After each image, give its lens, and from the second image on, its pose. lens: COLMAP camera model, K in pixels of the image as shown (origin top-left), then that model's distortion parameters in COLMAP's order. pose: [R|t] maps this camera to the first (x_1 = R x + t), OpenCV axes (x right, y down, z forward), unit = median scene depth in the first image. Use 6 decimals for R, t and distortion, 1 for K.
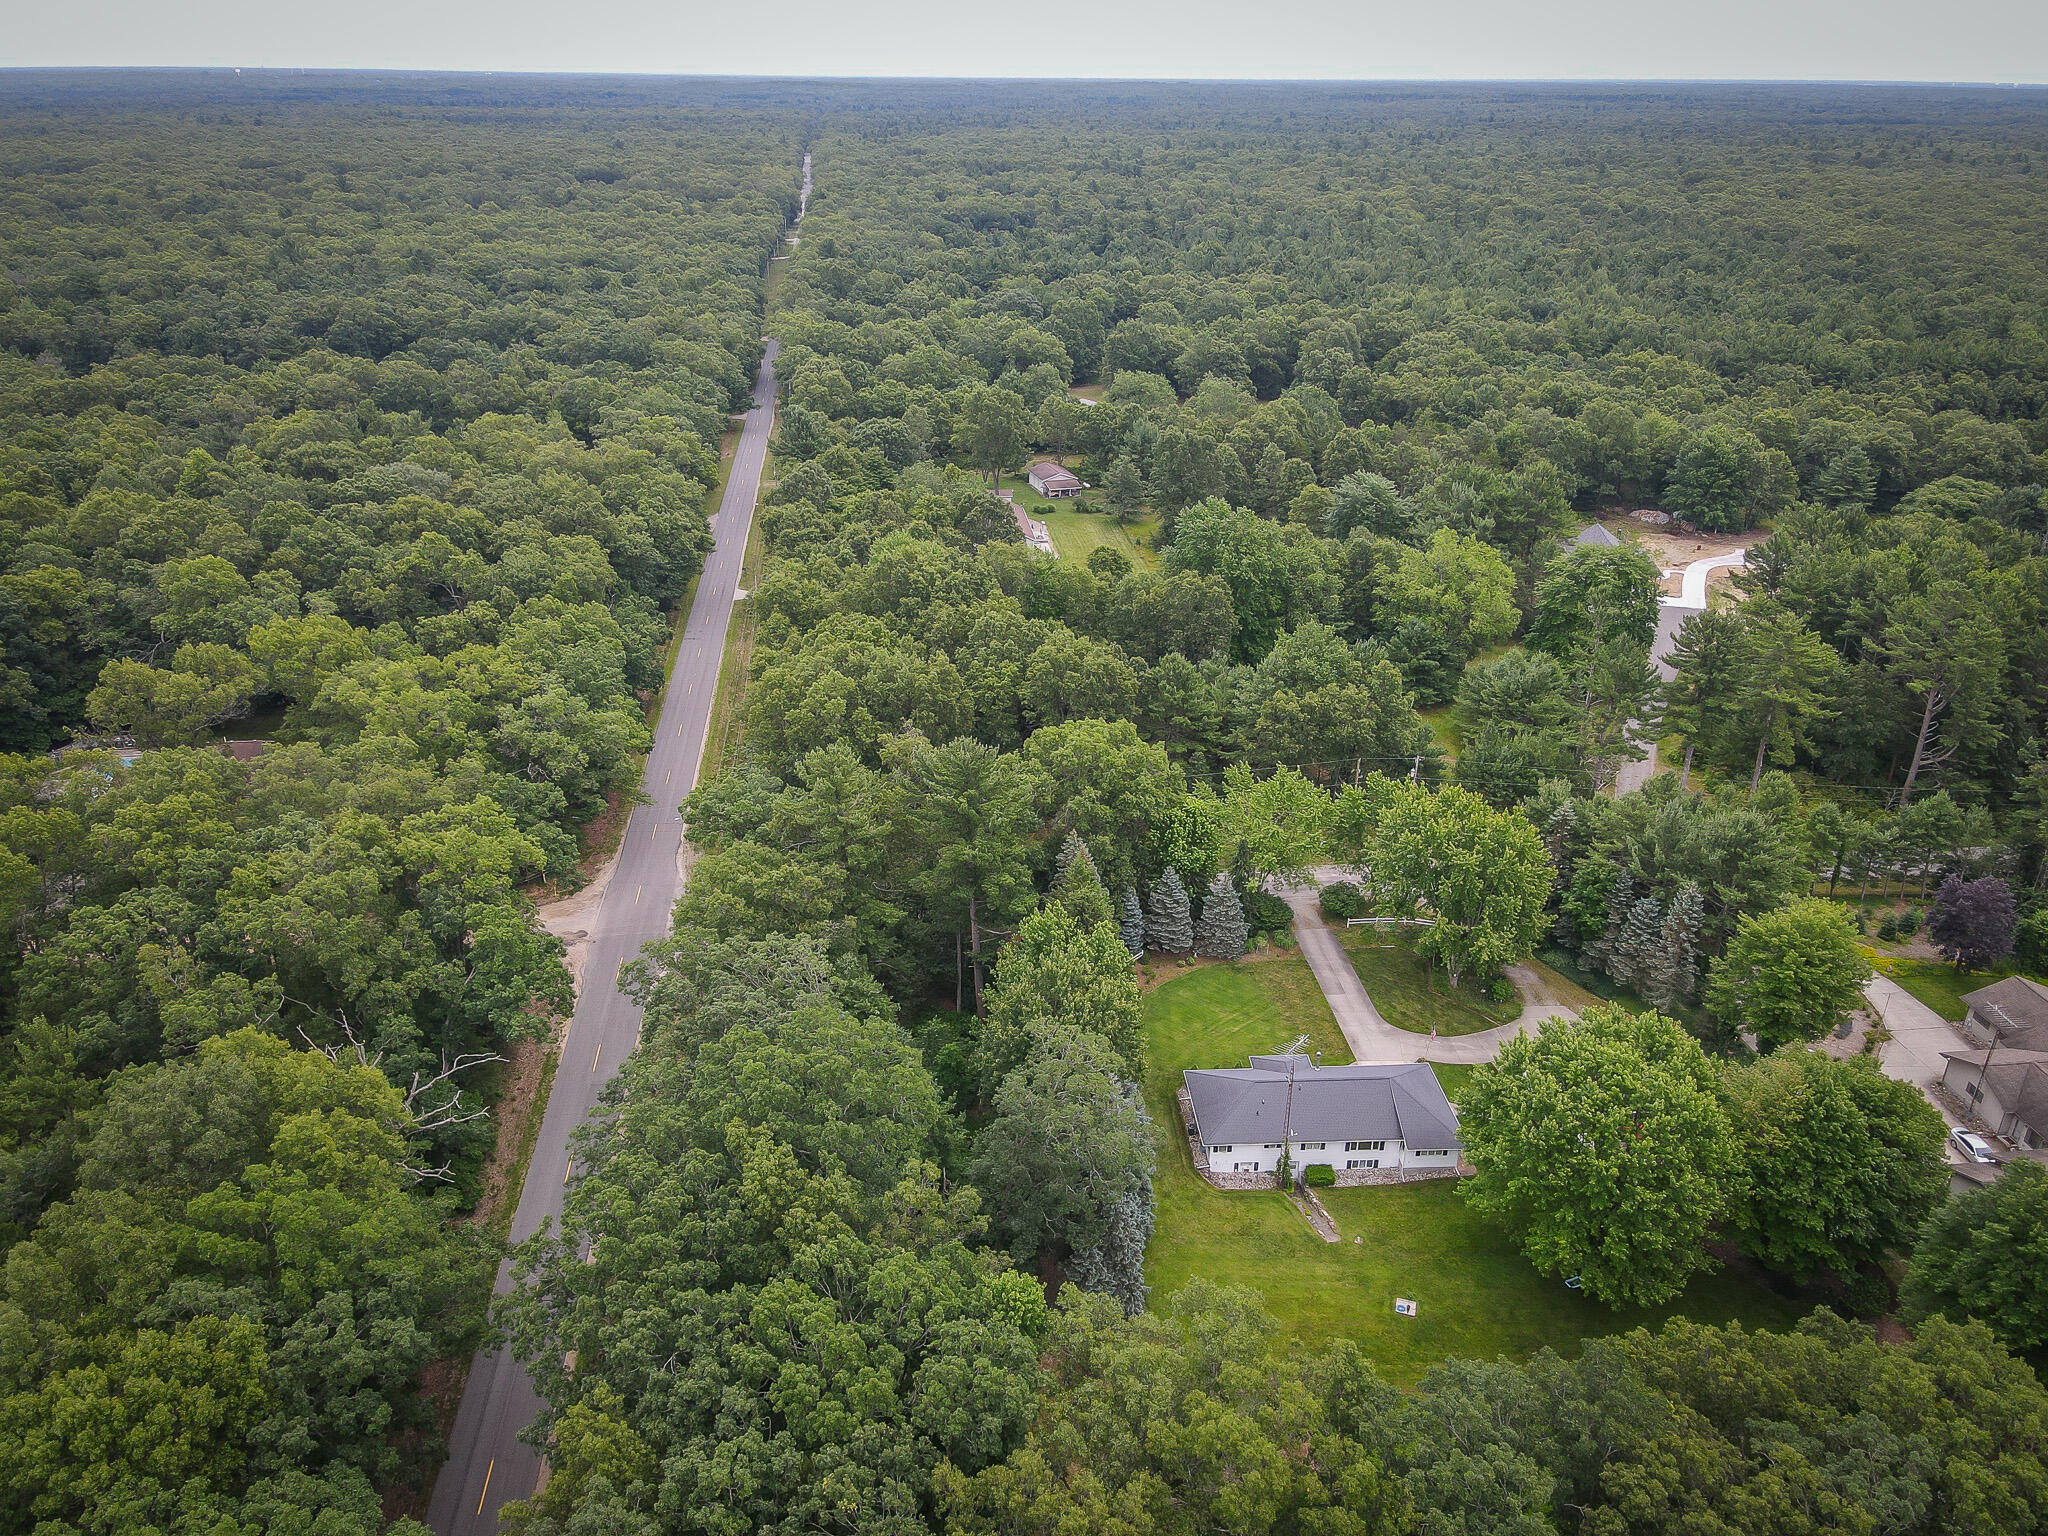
lens RADIAL K [[1526.3, 0, 1002.5], [0, 1526.3, 762.4], [0, 0, 1]] dist [0.028867, 0.003995]
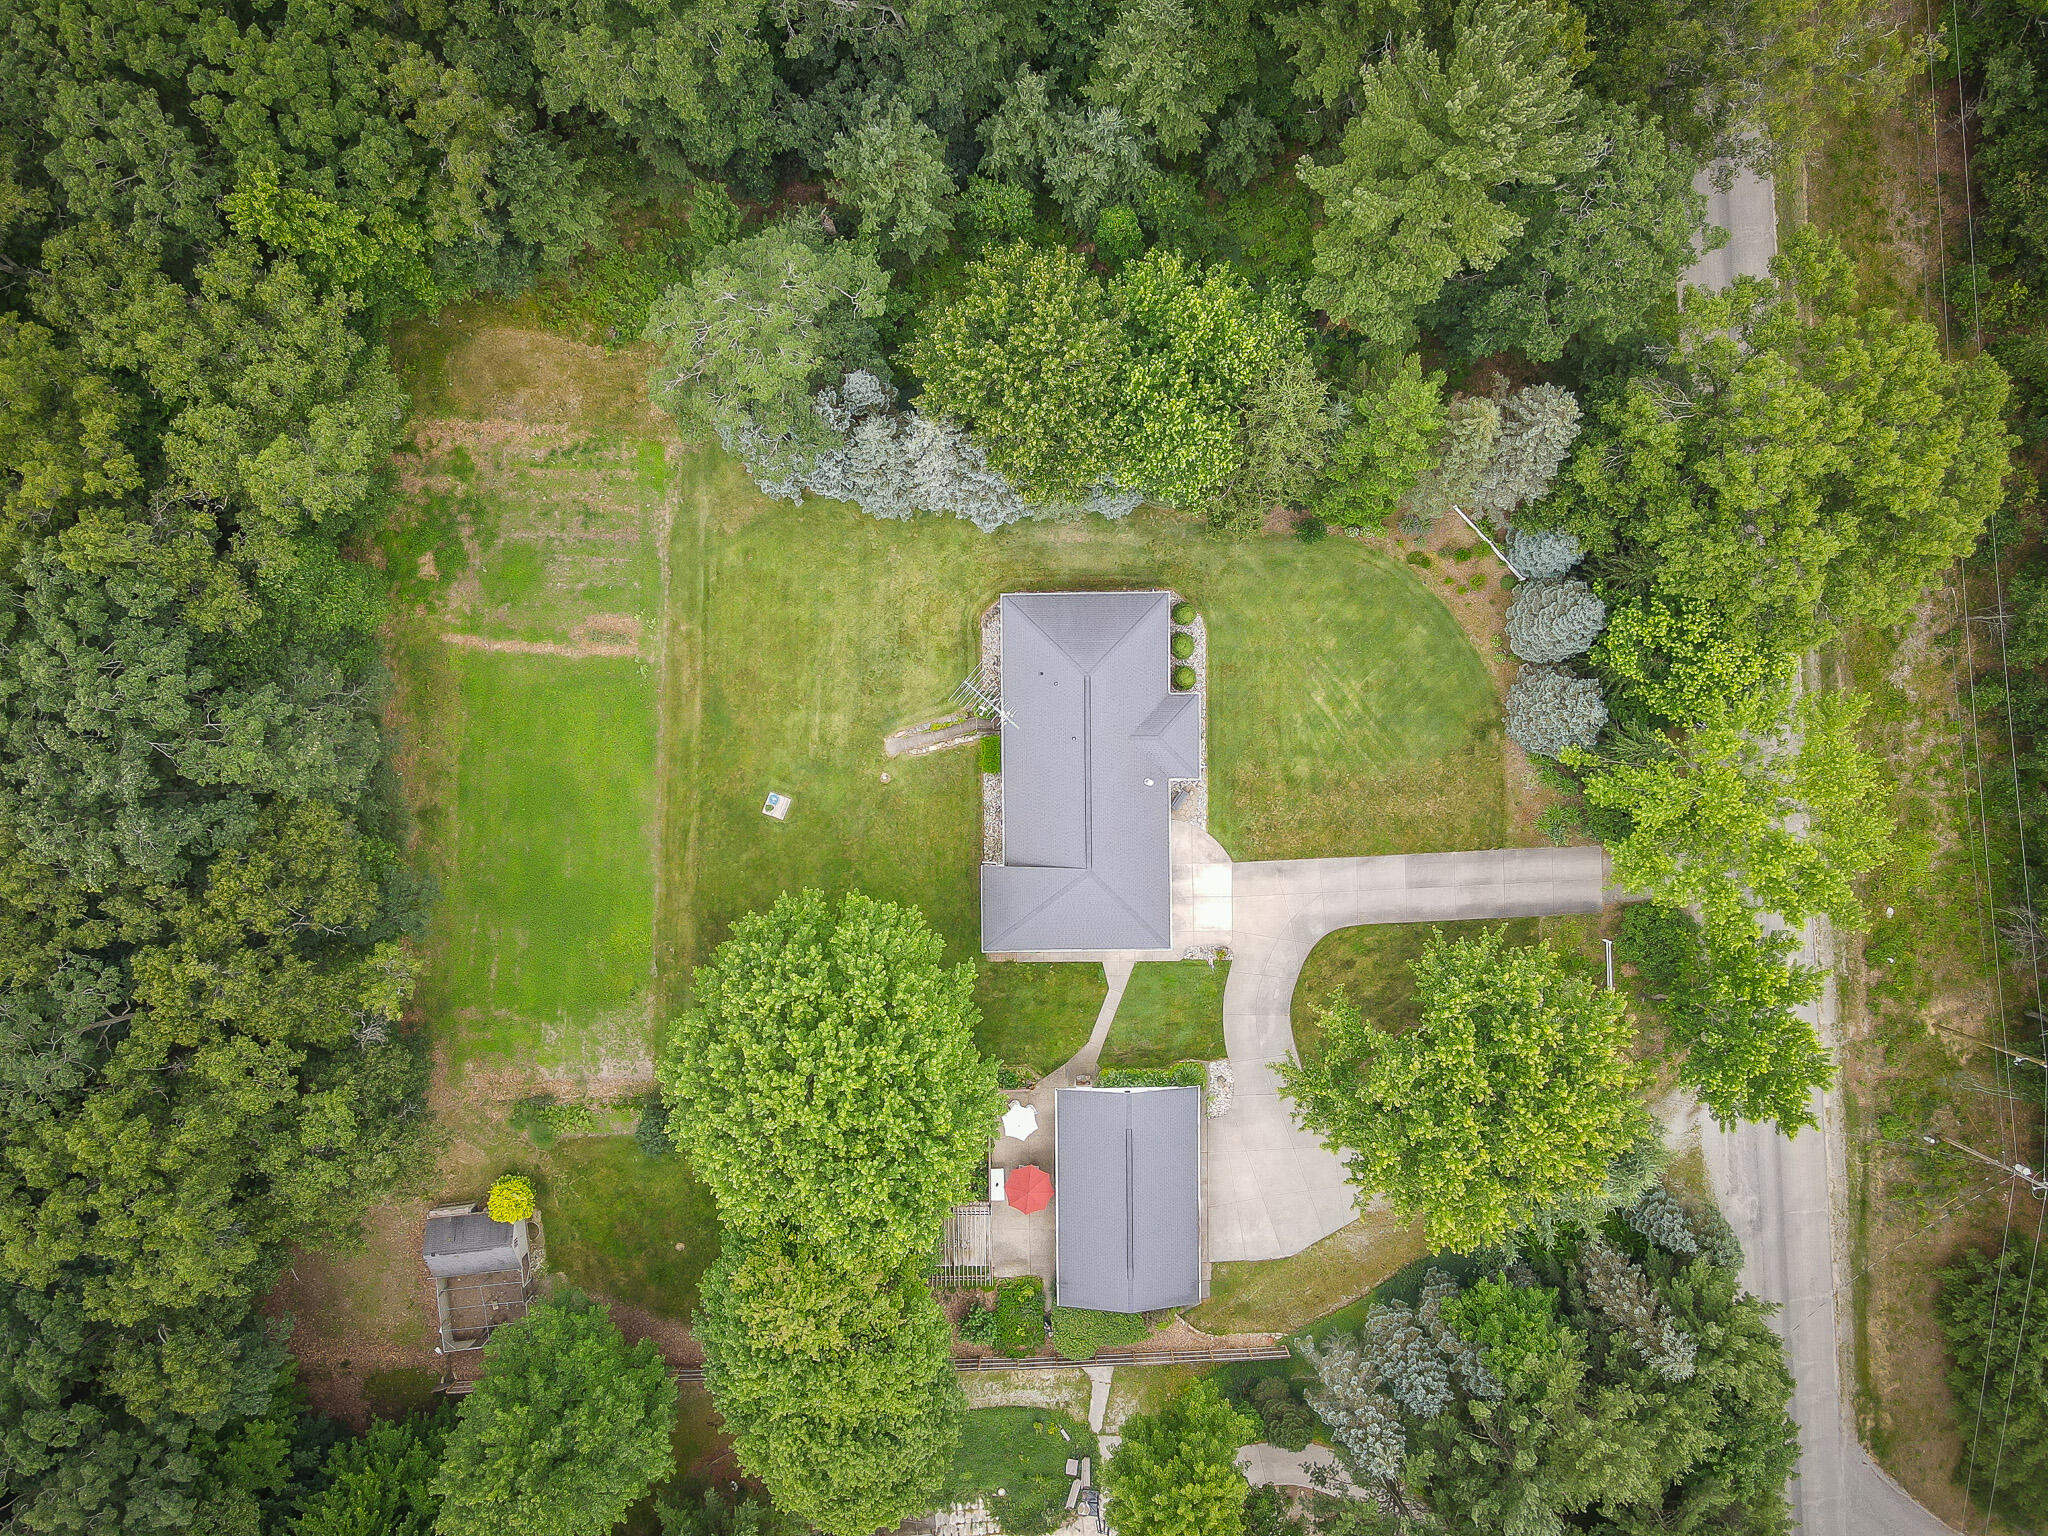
lens RADIAL K [[1526.3, 0, 1002.5], [0, 1526.3, 762.4], [0, 0, 1]] dist [0.028867, 0.003995]
pose [[-0.033415, 0.999060, 0.027601, 0.163657], [-0.398808, -0.038651, 0.916219, -0.366880], [0.916425, 0.019608, 0.399725, 0.600994]]
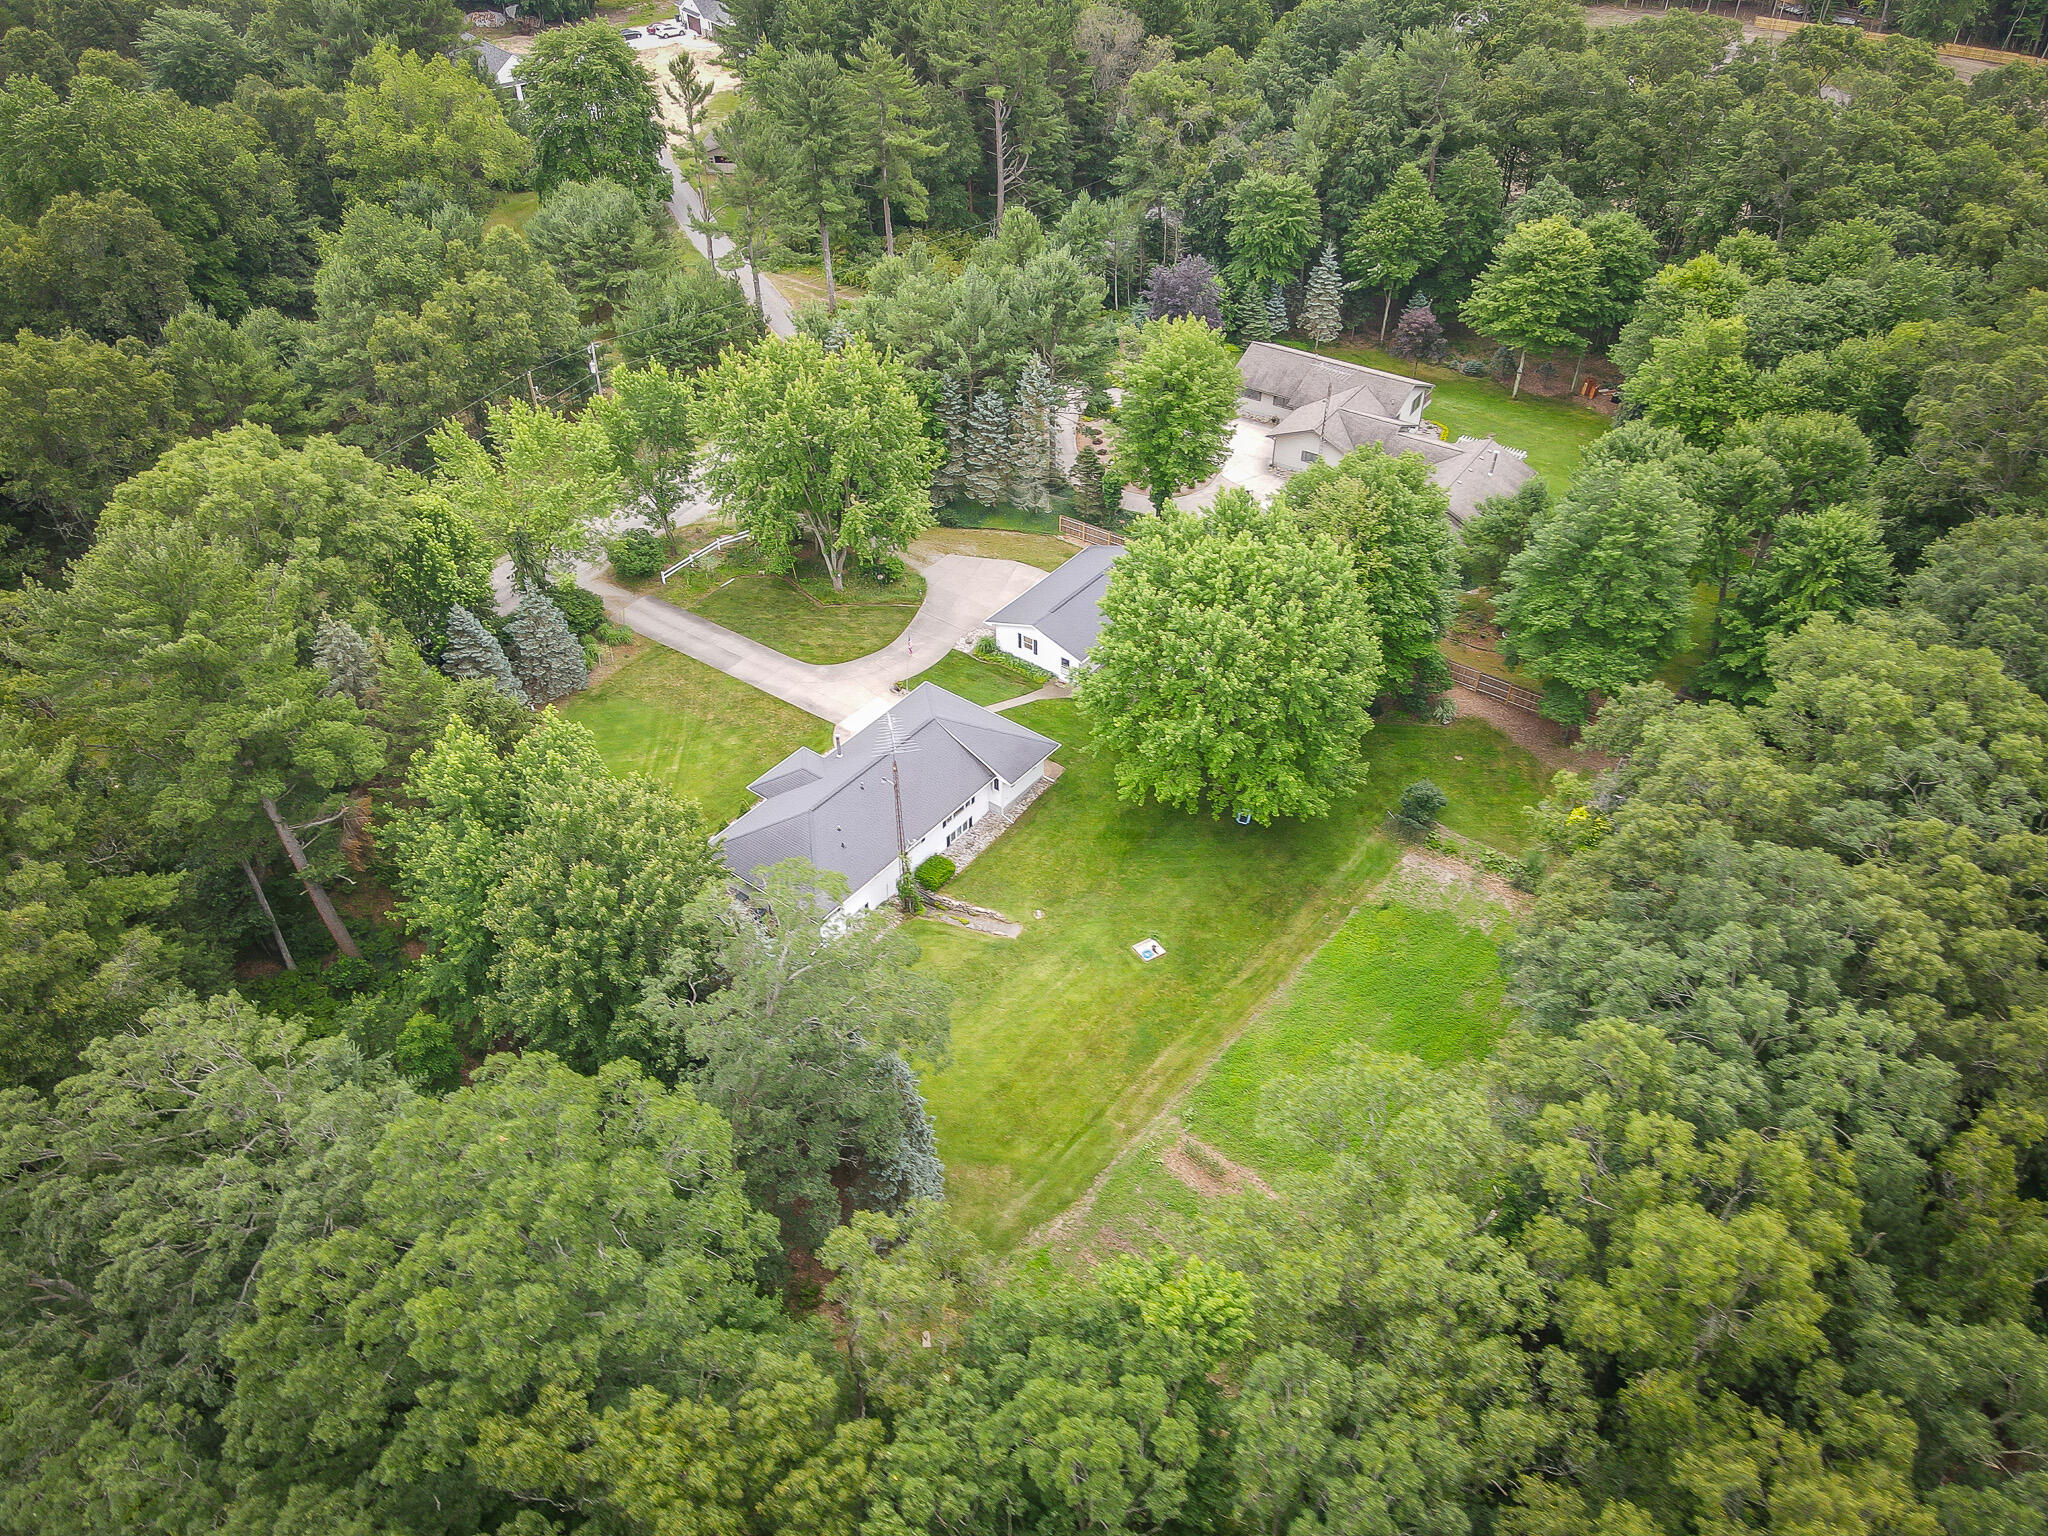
lens RADIAL K [[1526.3, 0, 1002.5], [0, 1526.3, 762.4], [0, 0, 1]] dist [0.028867, 0.003995]
pose [[0.648992, -0.485222, 0.585977, -0.160558], [0.329043, 0.873471, 0.358857, -0.032489], [-0.685960, -0.040083, 0.726535, 0.369764]]
